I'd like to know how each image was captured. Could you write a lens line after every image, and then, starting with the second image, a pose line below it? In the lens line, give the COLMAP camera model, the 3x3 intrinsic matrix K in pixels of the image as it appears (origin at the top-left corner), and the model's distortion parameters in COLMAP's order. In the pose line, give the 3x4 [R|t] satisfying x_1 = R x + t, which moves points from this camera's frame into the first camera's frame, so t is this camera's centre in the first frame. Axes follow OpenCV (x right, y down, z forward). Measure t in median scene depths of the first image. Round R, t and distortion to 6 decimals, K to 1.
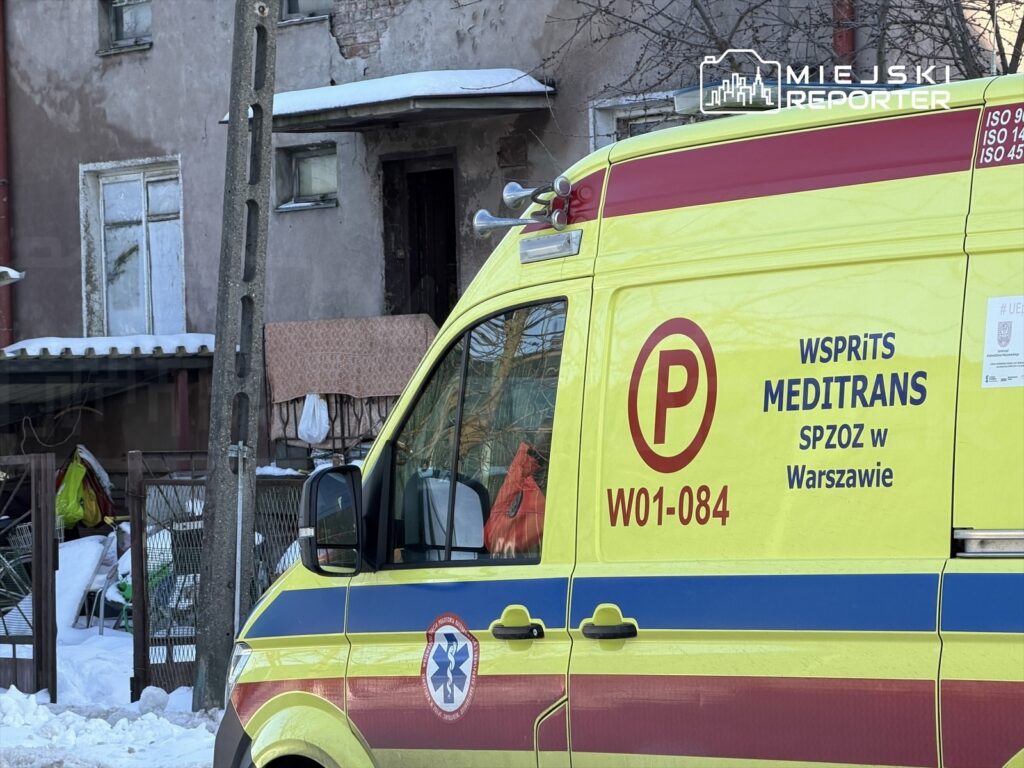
lens RADIAL K [[4322.0, 0, 510.5], [0, 4322.0, 384.3], [0, 0, 1]] dist [0.216072, 0.787294]
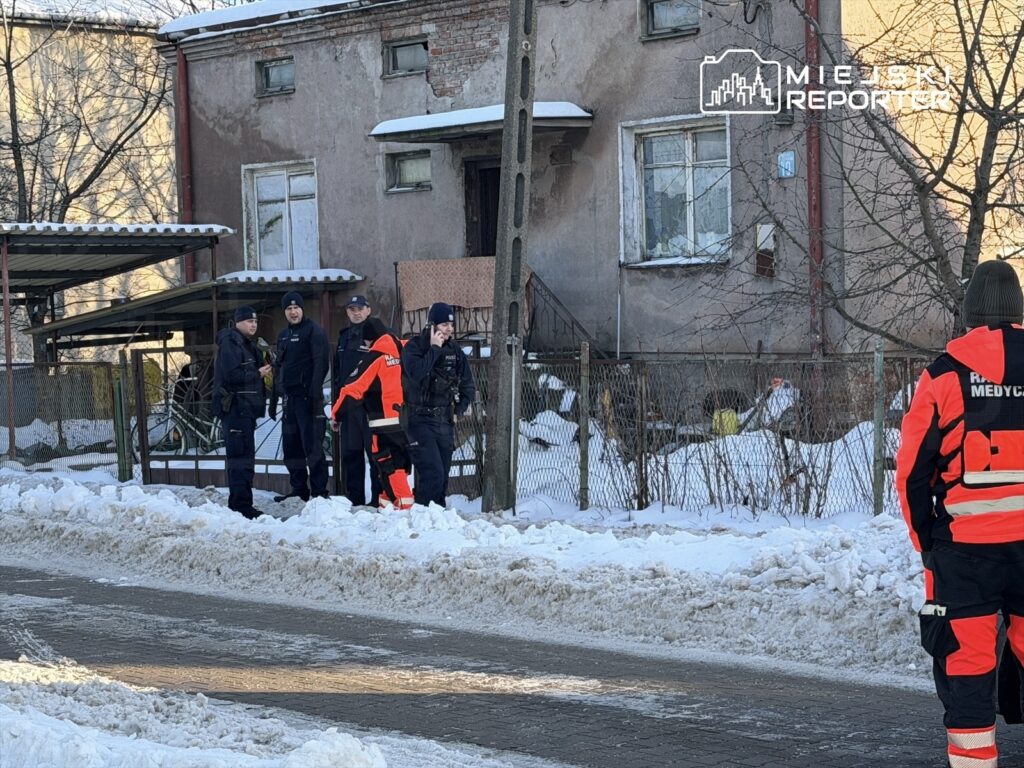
lens RADIAL K [[2244.8, 0, 531.1], [0, 2244.8, 404.4], [0, 0, 1]] dist [0.096326, 0.800882]
pose [[0.990880, -0.005636, 0.134630, -0.128274], [-0.000121, 0.999087, 0.042716, 0.003432], [-0.134748, -0.042343, 0.989975, 0.176780]]
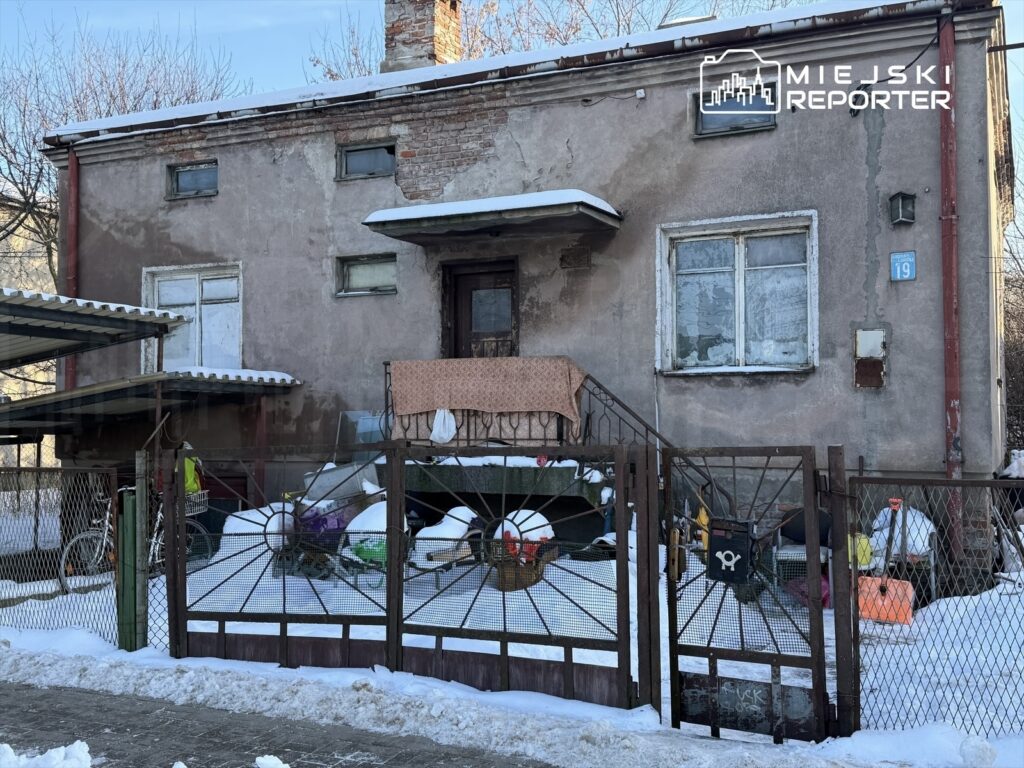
lens RADIAL K [[1073.1, 0, 518.4], [0, 1073.1, 384.4], [0, 0, 1]] dist [0.205311, -0.451011]
pose [[0.868324, 0.050823, 0.493387, -0.213279], [-0.025561, 0.998000, -0.057817, 0.014951], [-0.495339, 0.037593, 0.867886, 0.702542]]
